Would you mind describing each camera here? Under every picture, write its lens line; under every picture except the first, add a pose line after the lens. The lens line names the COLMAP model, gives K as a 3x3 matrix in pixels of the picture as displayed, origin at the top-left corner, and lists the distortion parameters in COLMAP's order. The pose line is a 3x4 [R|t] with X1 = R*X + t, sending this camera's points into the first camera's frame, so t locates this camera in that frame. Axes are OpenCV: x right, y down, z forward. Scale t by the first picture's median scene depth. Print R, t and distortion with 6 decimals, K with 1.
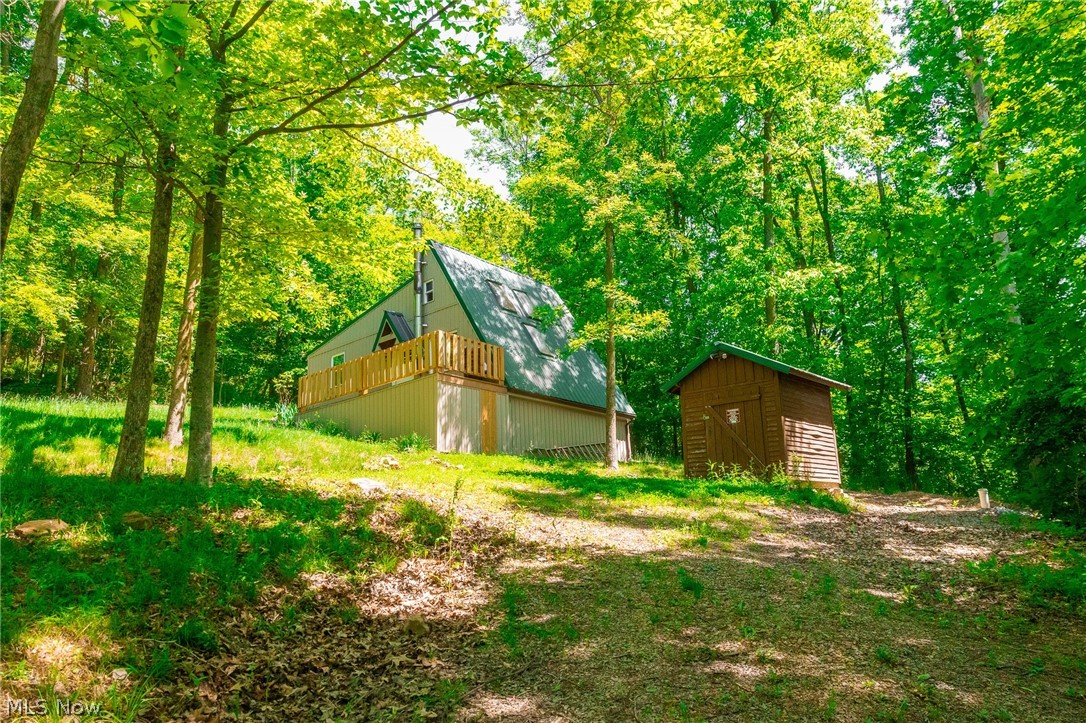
lens RADIAL K [[716.4, 0, 543.0], [0, 716.4, 361.5], [0, 0, 1]] dist [0.000160, -0.000806]
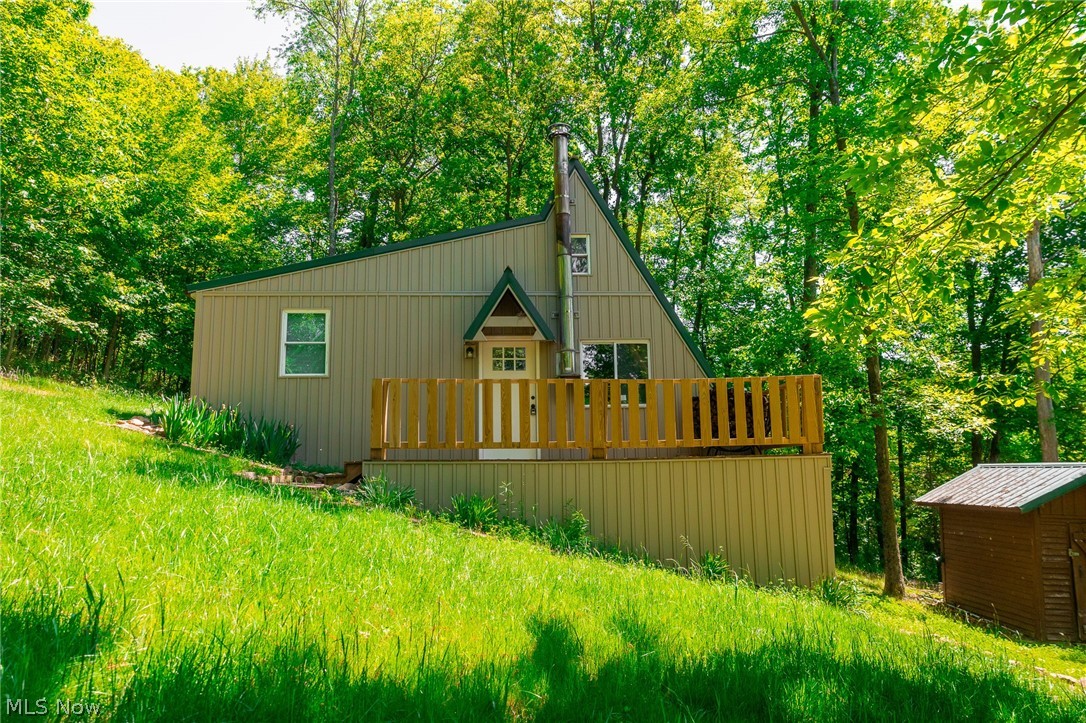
lens RADIAL K [[716.4, 0, 543.0], [0, 716.4, 361.5], [0, 0, 1]] dist [0.000160, -0.000806]
pose [[0.728568, 0.147962, 0.668802, -0.540383], [-0.199407, 0.979917, 0.000435, -0.009125], [-0.655306, -0.133681, 0.743440, 0.588856]]
